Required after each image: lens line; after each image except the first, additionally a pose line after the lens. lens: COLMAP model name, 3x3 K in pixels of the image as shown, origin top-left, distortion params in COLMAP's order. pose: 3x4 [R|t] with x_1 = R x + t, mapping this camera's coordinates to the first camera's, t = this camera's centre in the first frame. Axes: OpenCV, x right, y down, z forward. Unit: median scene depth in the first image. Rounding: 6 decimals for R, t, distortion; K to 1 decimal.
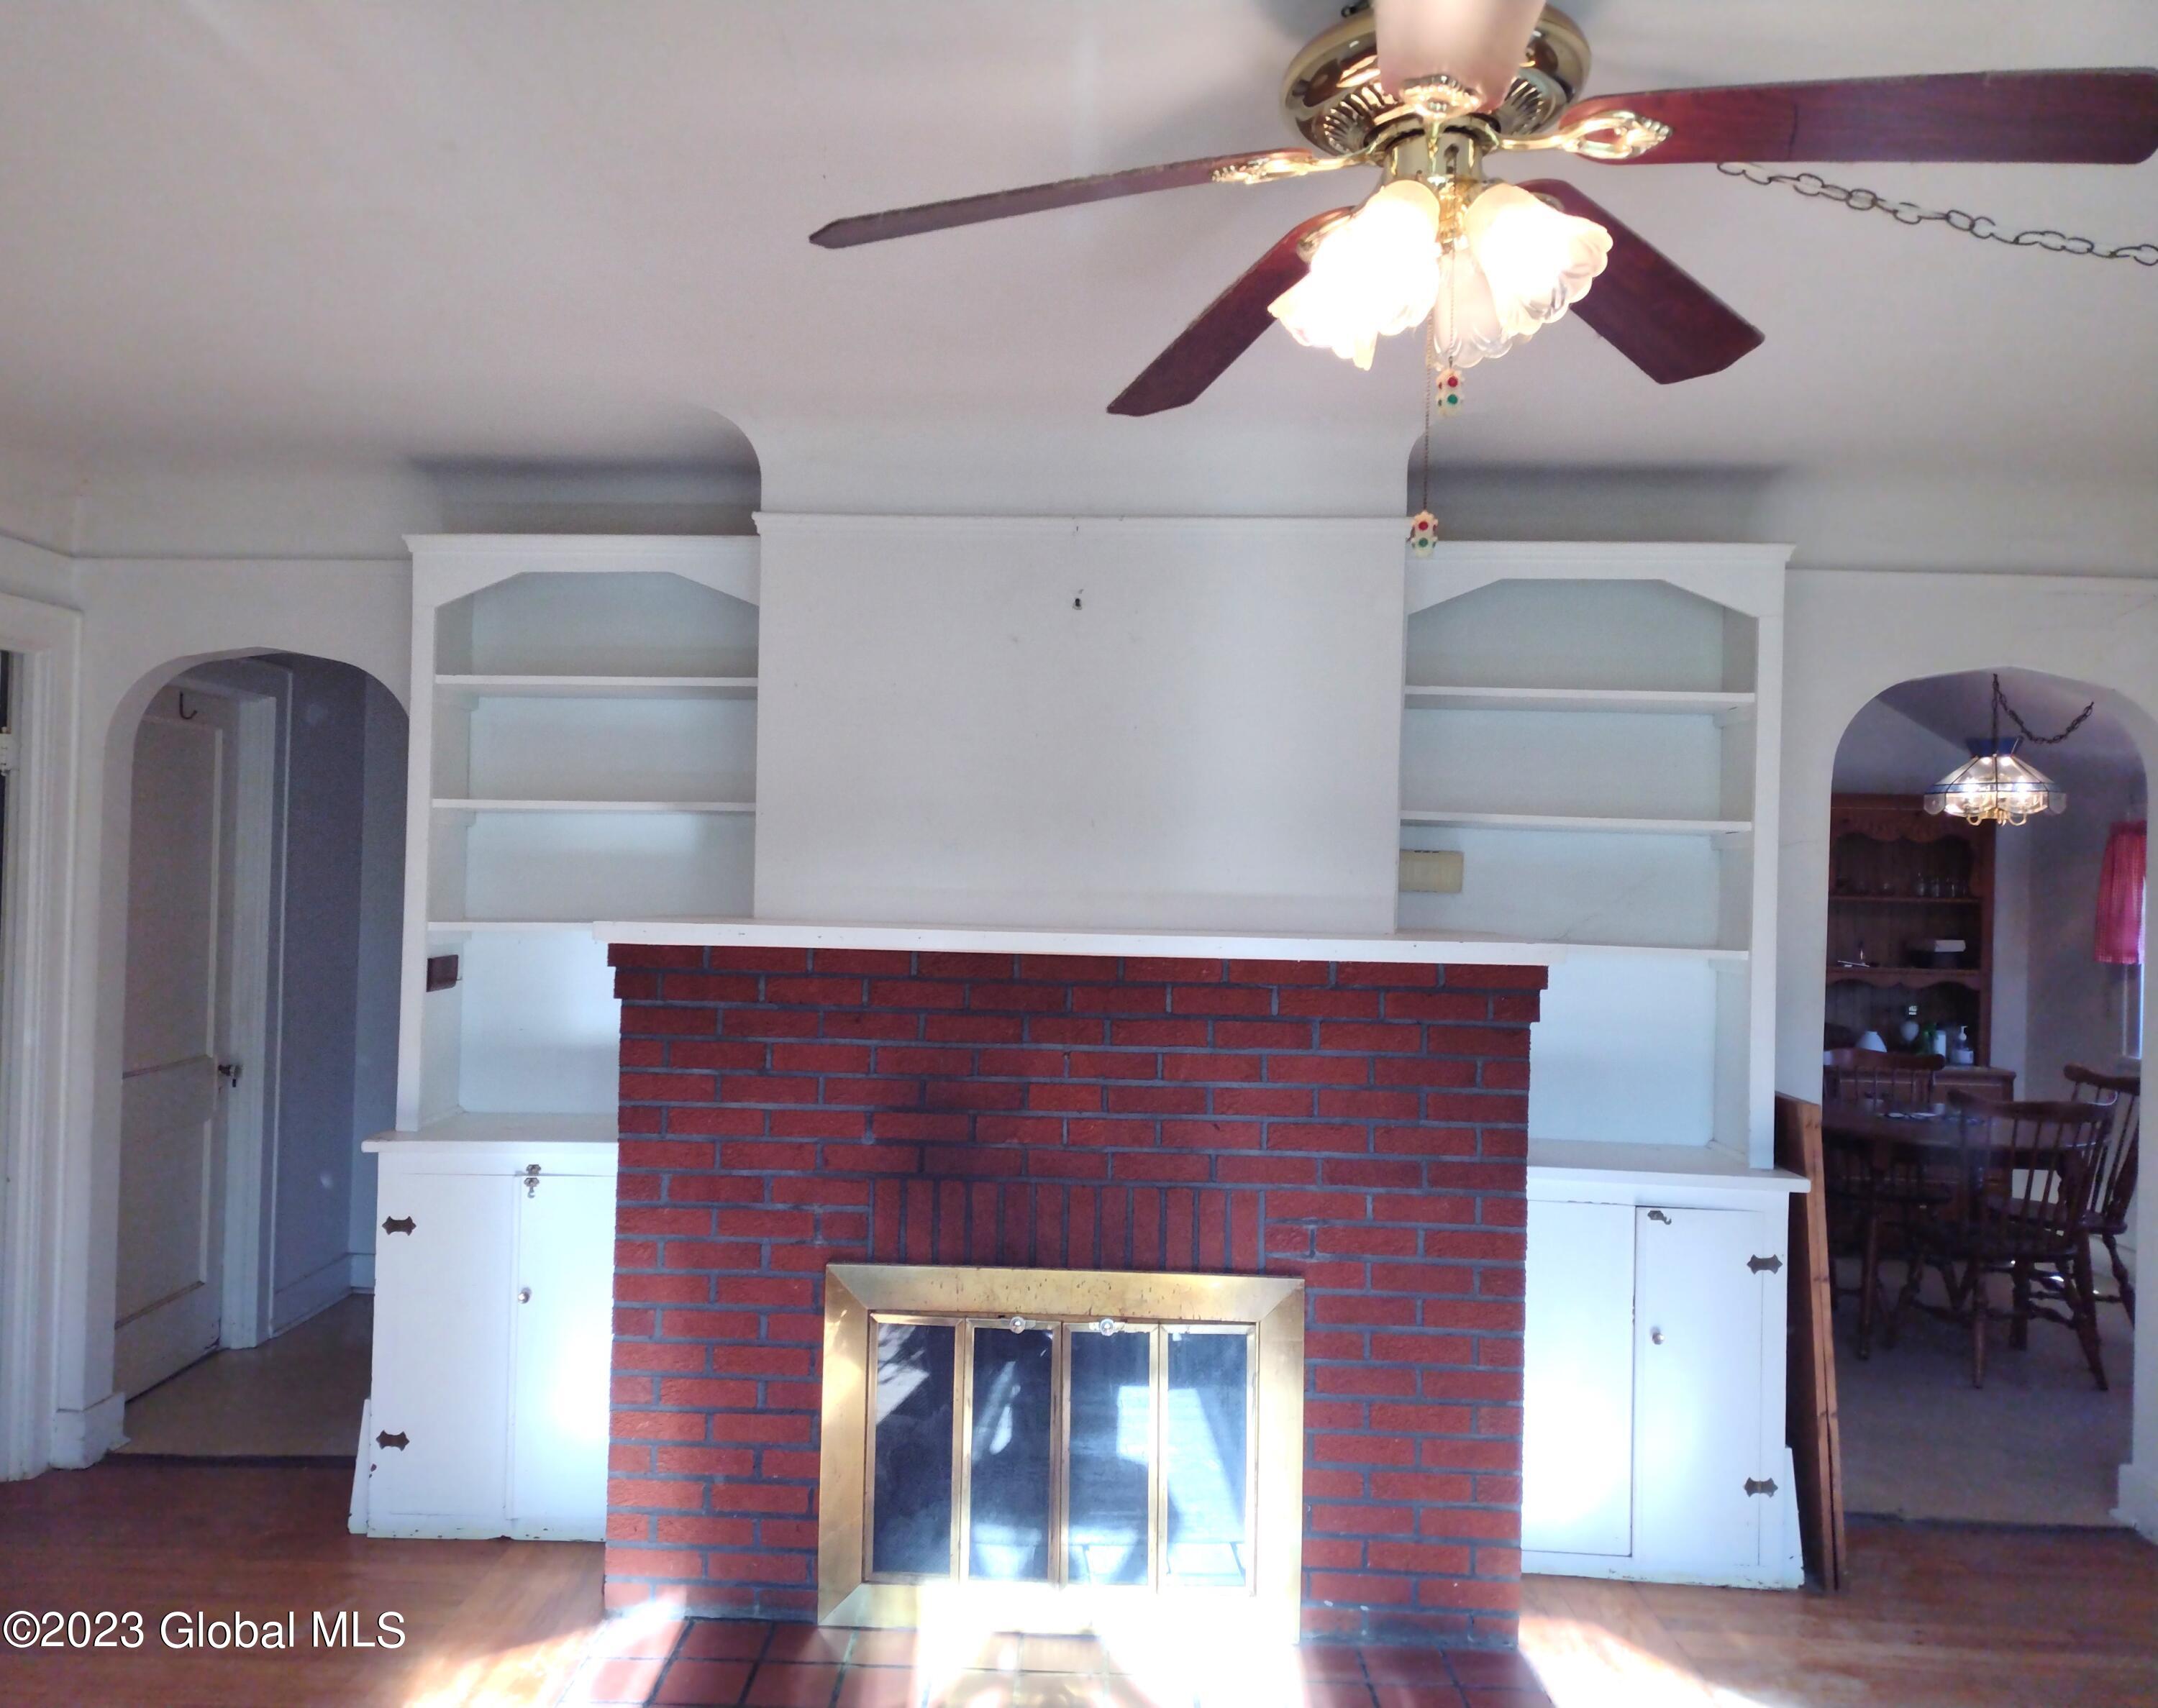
lens RADIAL K [[1698.5, 0, 1076.5], [0, 1698.5, 843.6], [0, 0, 1]] dist [0.057411, -0.058604]
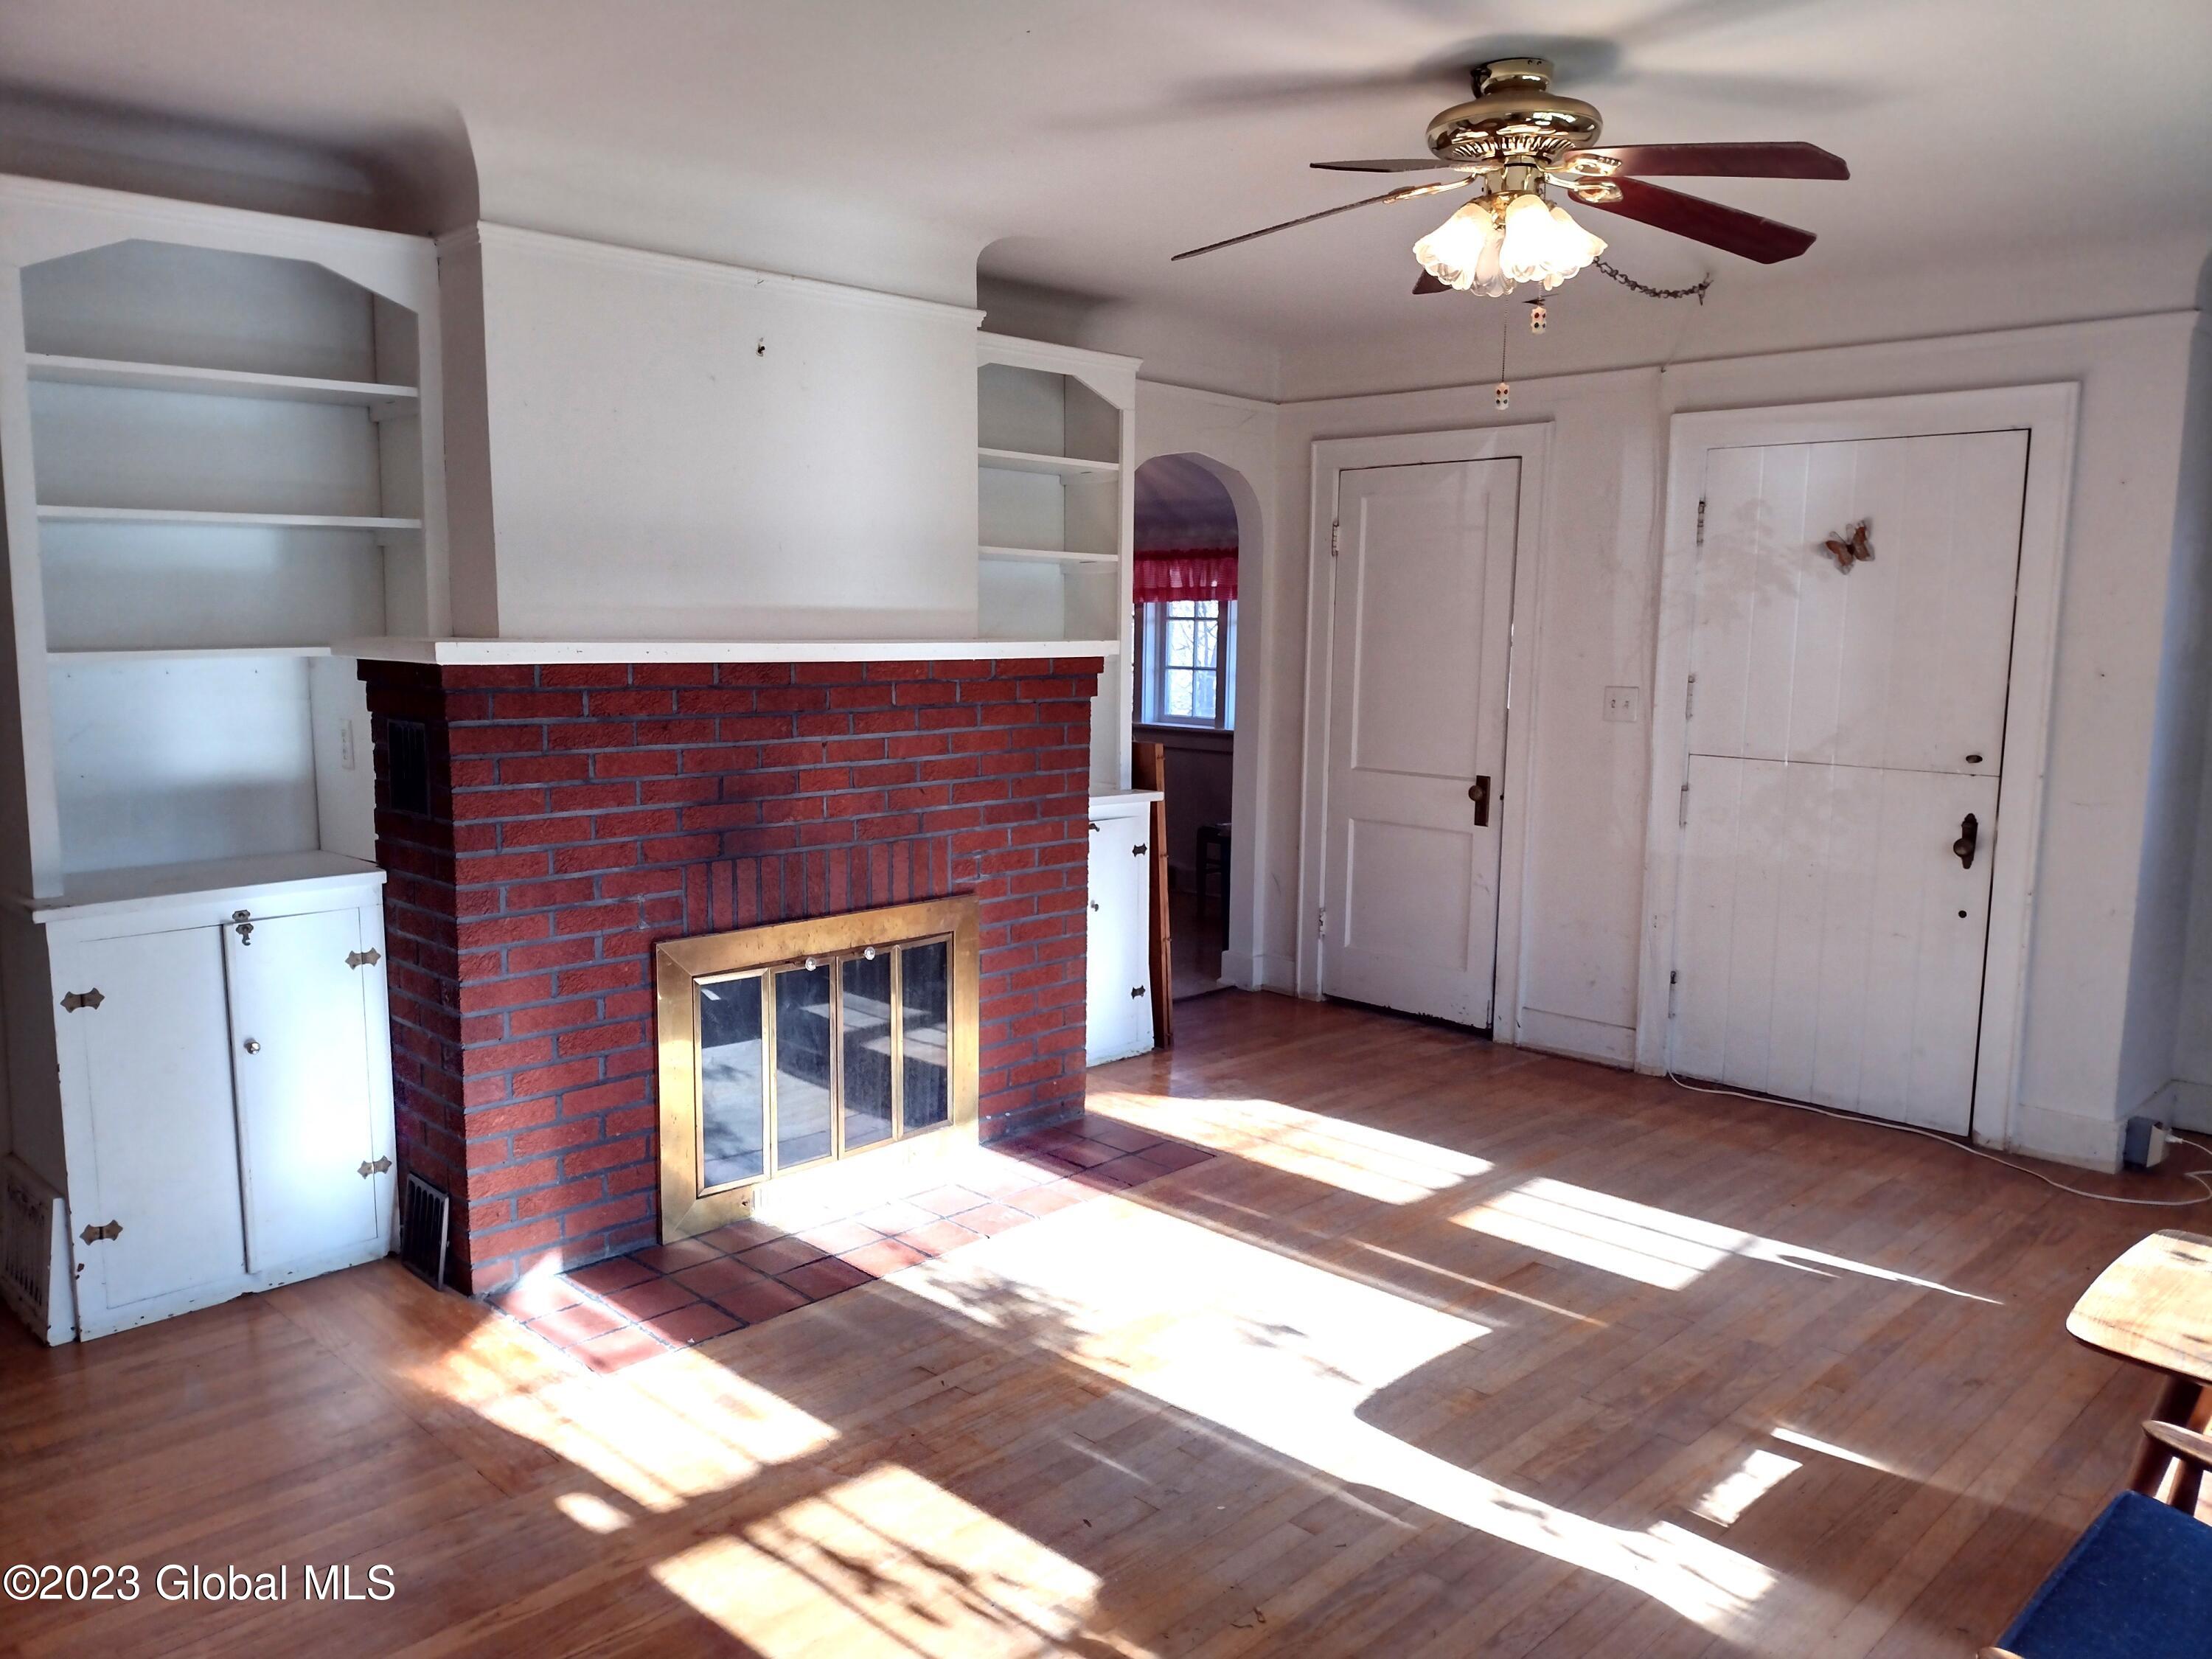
lens RADIAL K [[1653.4, 0, 1103.4], [0, 1653.4, 832.0], [0, 0, 1]] dist [0.082948, -0.106761]
pose [[0.669293, -0.112486, 0.734435, -0.743264], [-0.011081, 0.986852, 0.161245, -0.007296], [-0.742916, -0.116058, 0.659246, 0.062650]]
